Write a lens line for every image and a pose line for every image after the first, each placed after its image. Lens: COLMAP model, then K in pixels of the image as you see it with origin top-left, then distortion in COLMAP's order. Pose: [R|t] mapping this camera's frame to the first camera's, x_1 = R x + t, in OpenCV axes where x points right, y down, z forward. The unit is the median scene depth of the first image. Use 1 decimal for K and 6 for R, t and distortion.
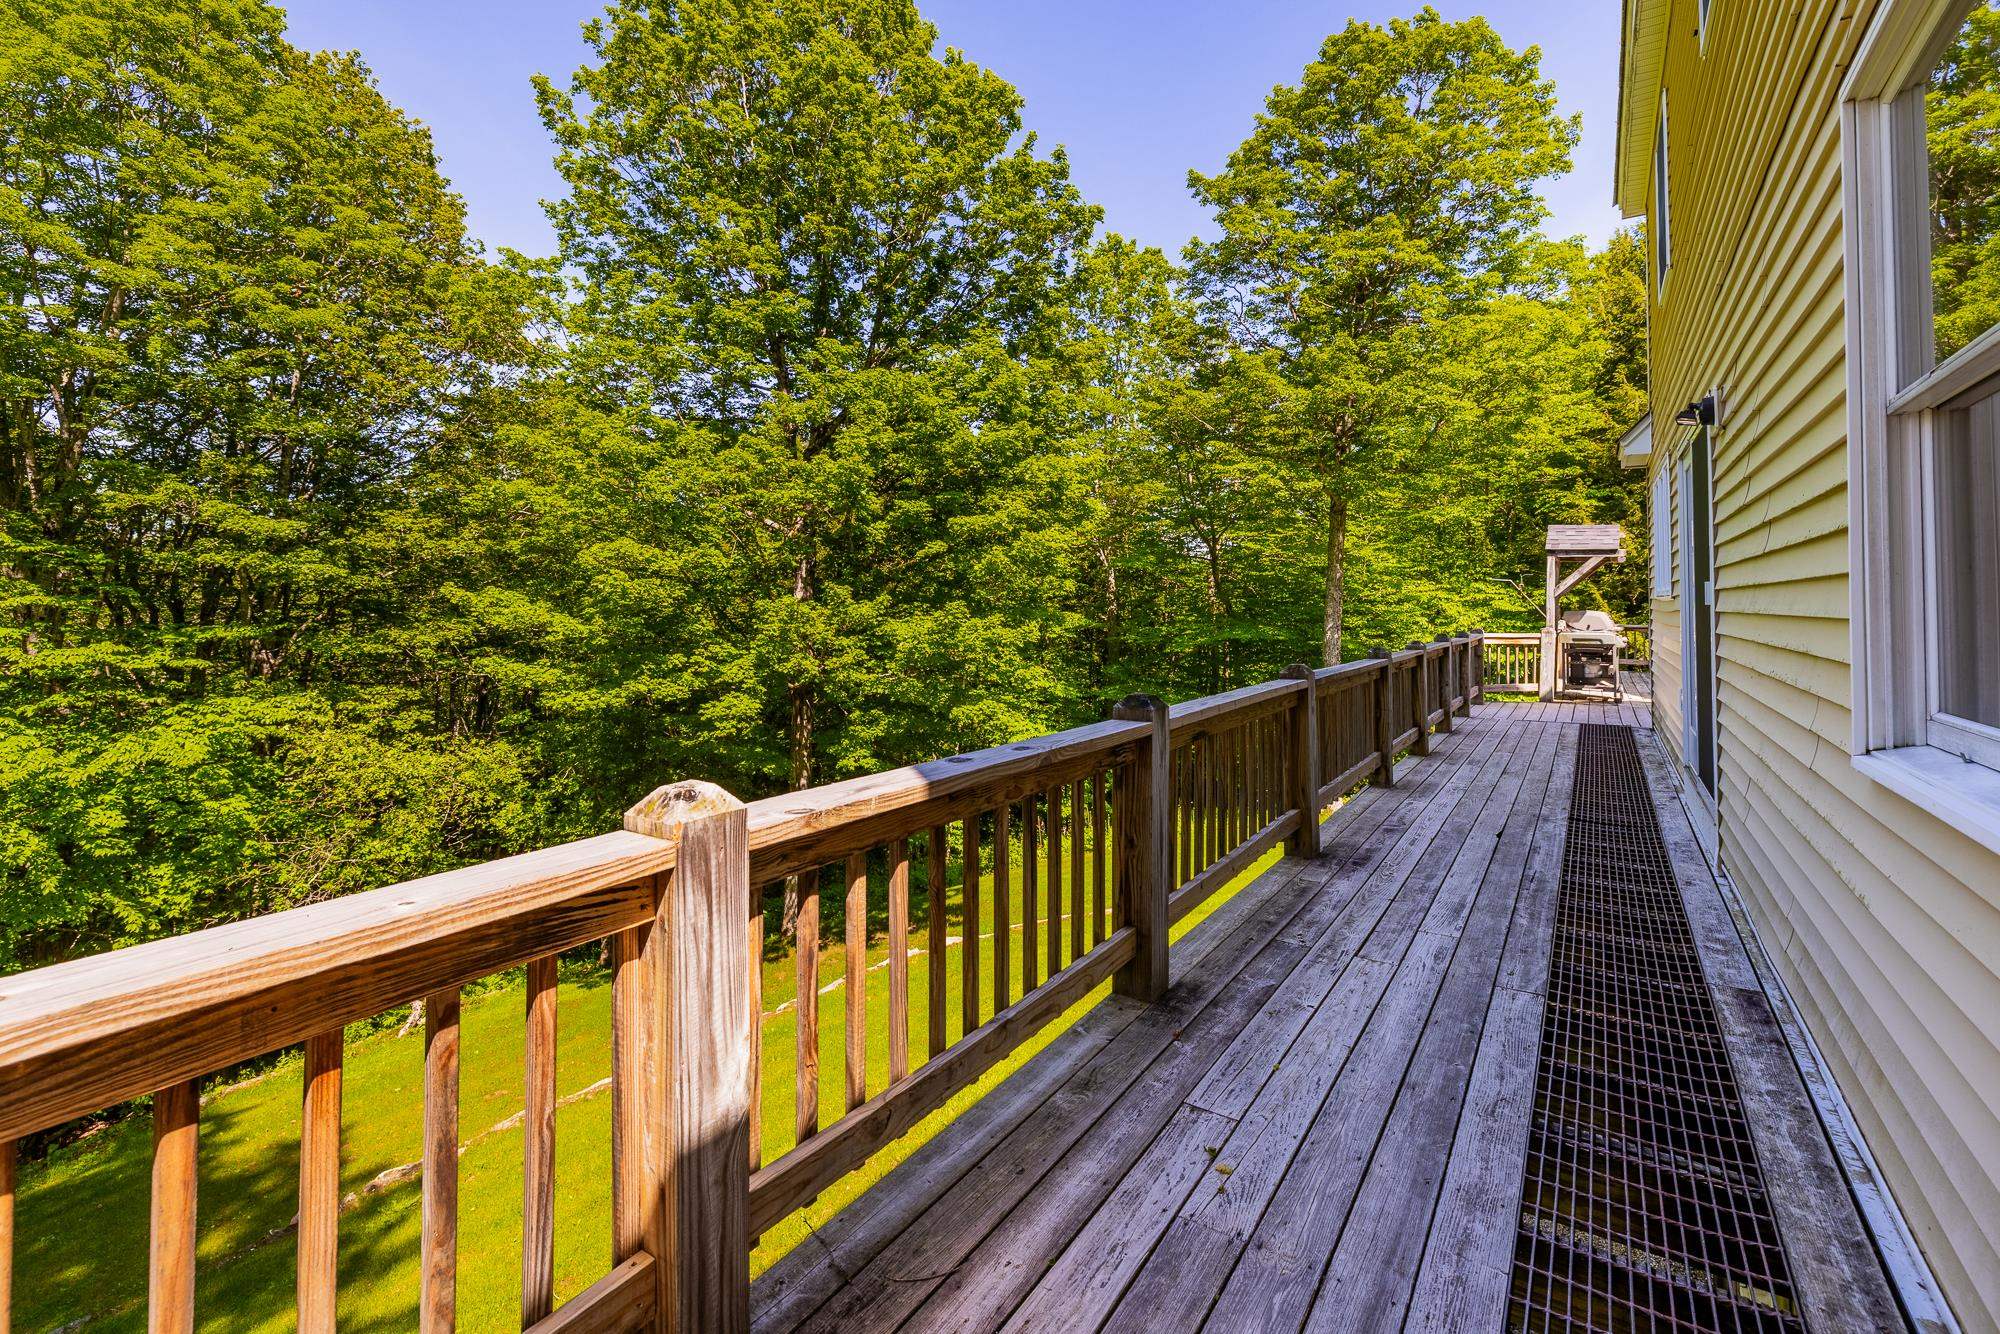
lens RADIAL K [[885.5, 0, 1002.2], [0, 885.5, 586.7], [0, 0, 1]] dist [-0.001217, -0.000146]
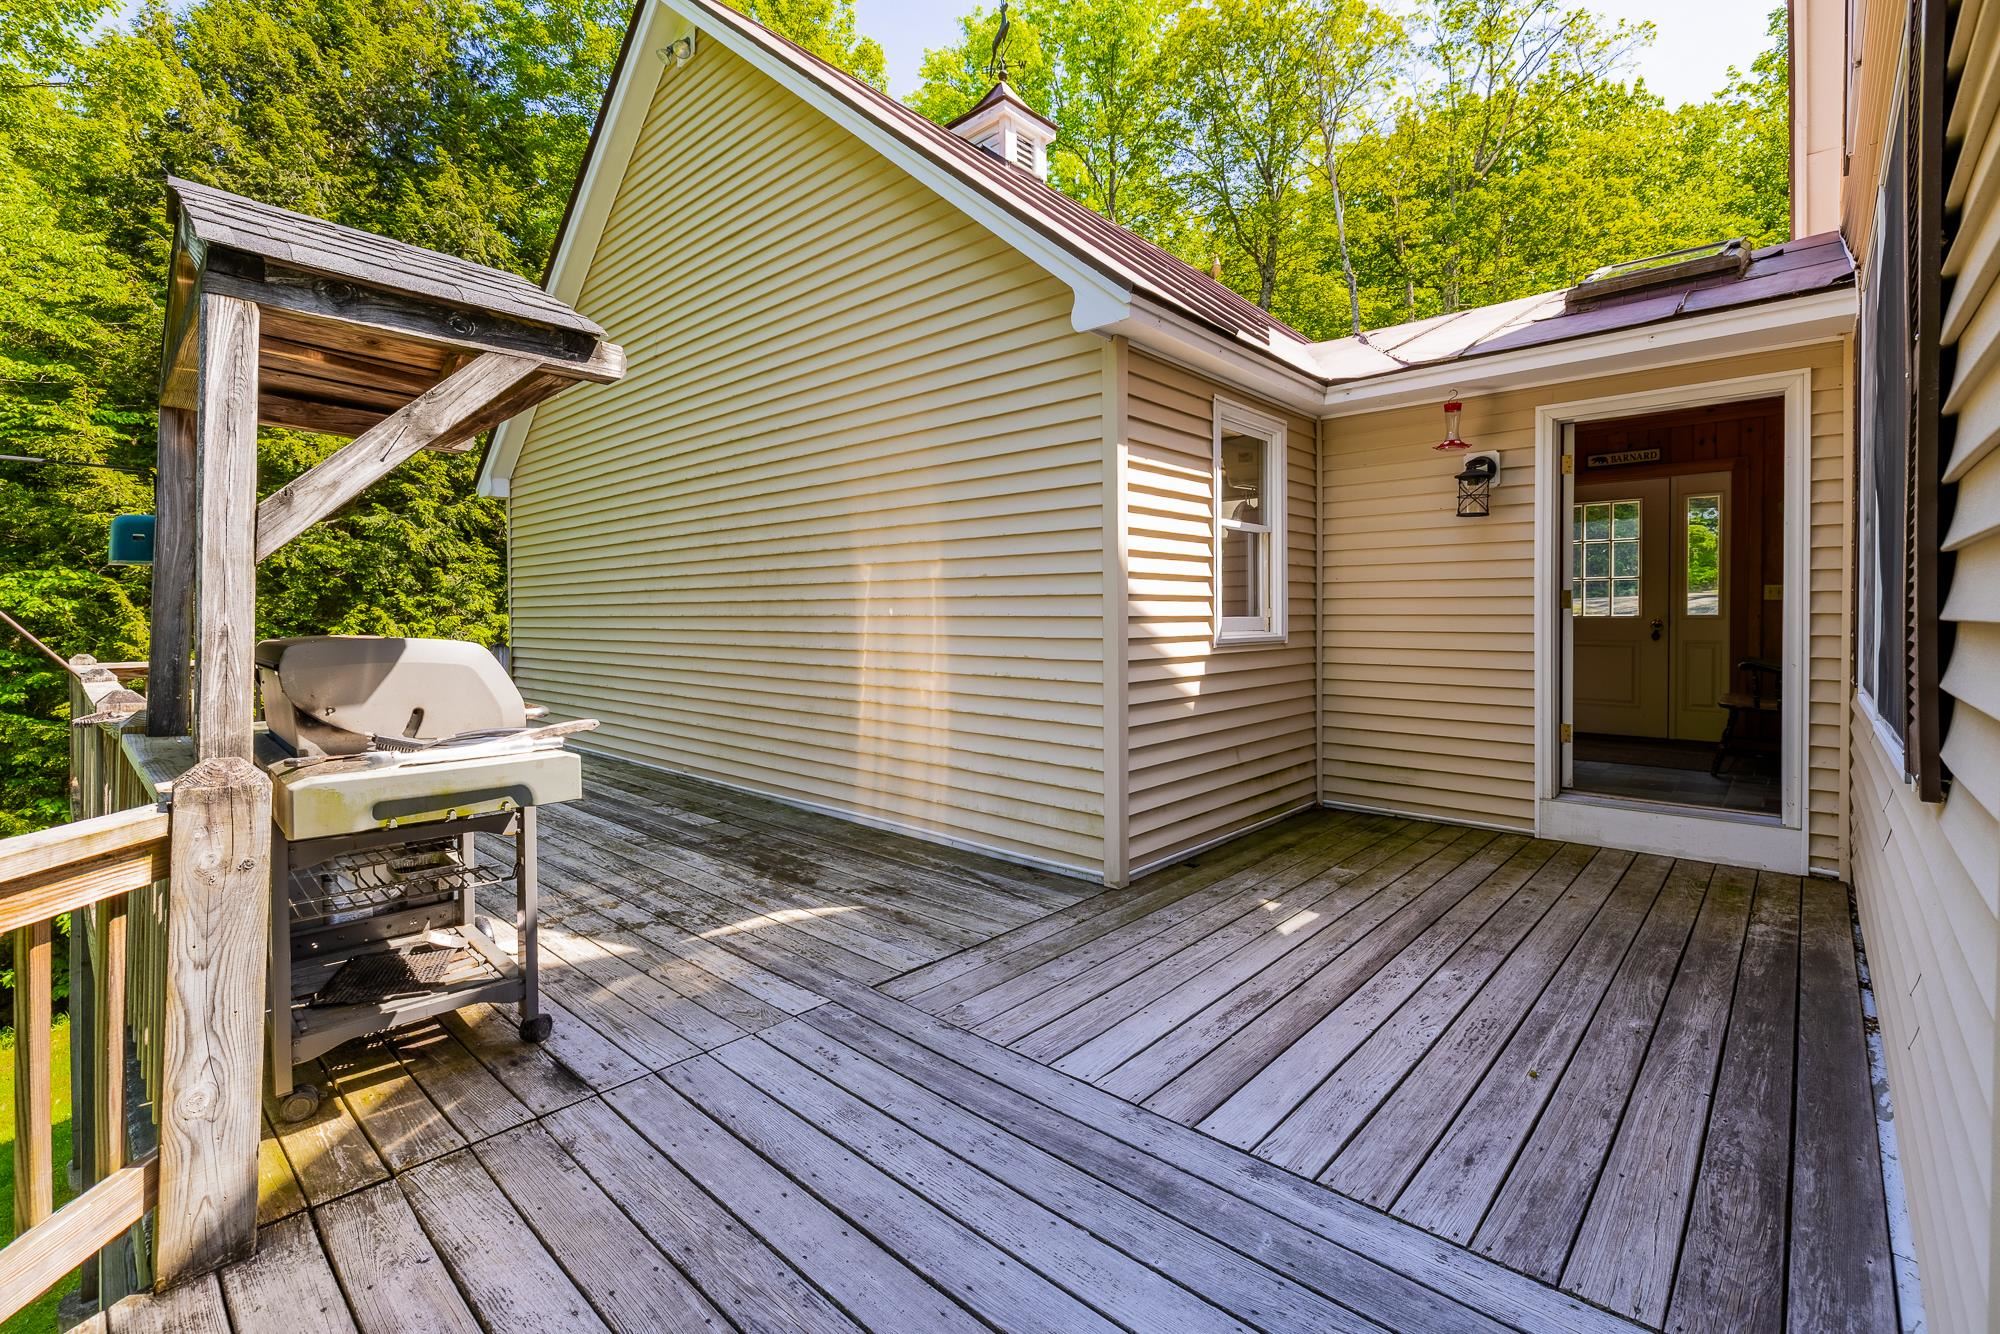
lens RADIAL K [[887.3, 0, 997.3], [0, 887.3, 625.7], [0, 0, 1]] dist [-0.001243, -0.000230]
pose [[0.158284, -0.008227, 0.987359, 0.206107], [-0.019240, 0.999750, 0.011415, 0.008184], [-0.987206, -0.020803, 0.158086, 0.357375]]
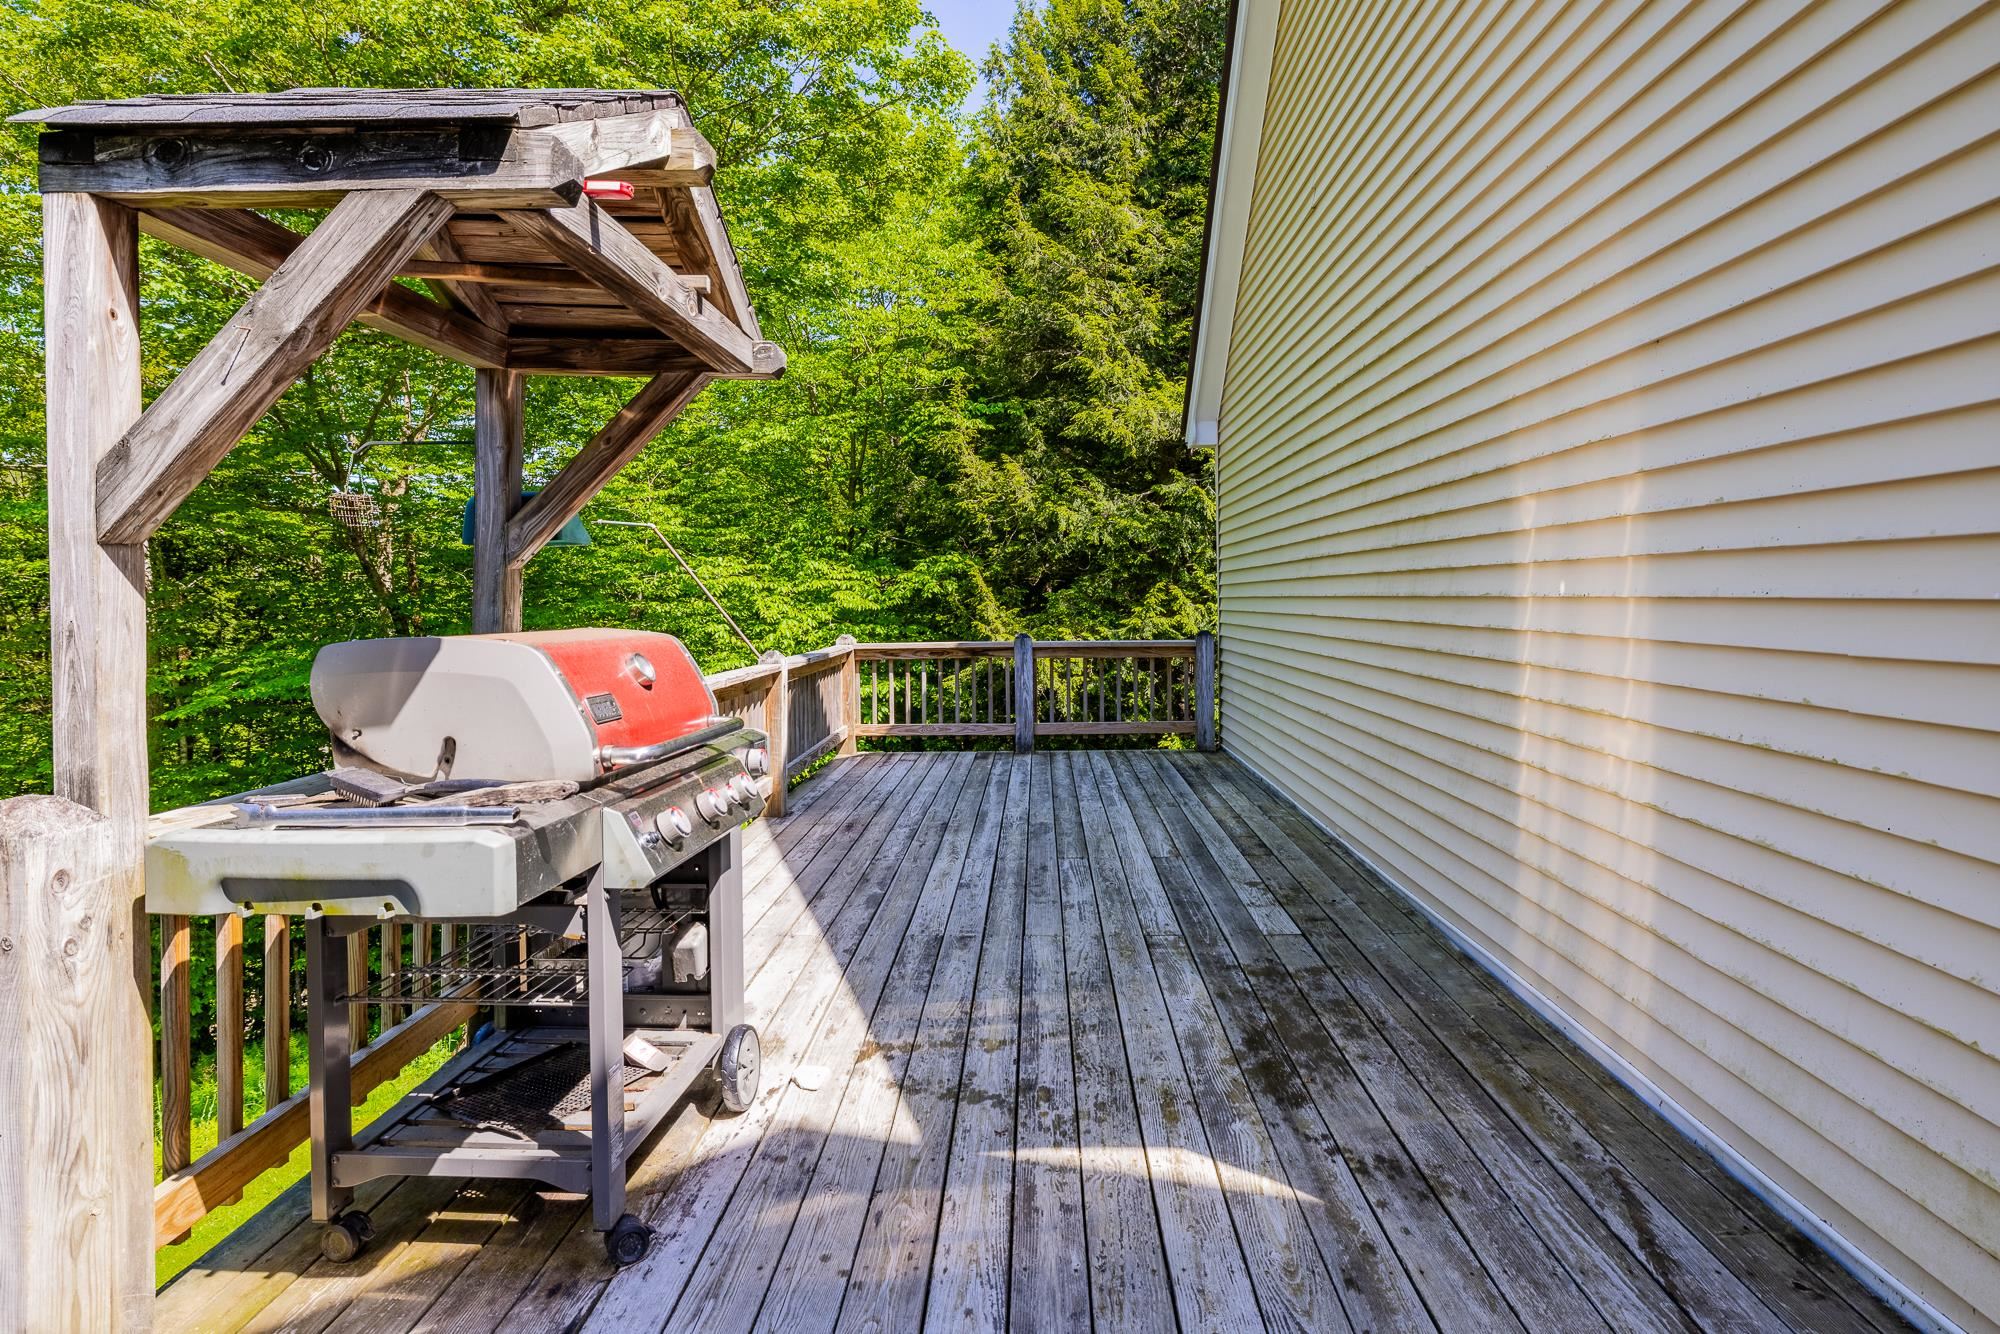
lens RADIAL K [[1140.1, 0, 1008.6], [0, 1140.1, 617.4], [0, 0, 1]] dist [-0.002244, 0.000319]
pose [[0.845164, -0.013407, 0.534340, 0.273925], [-0.005602, 0.999408, 0.033936, 0.007192], [-0.534478, -0.031675, 0.844588, 0.340307]]
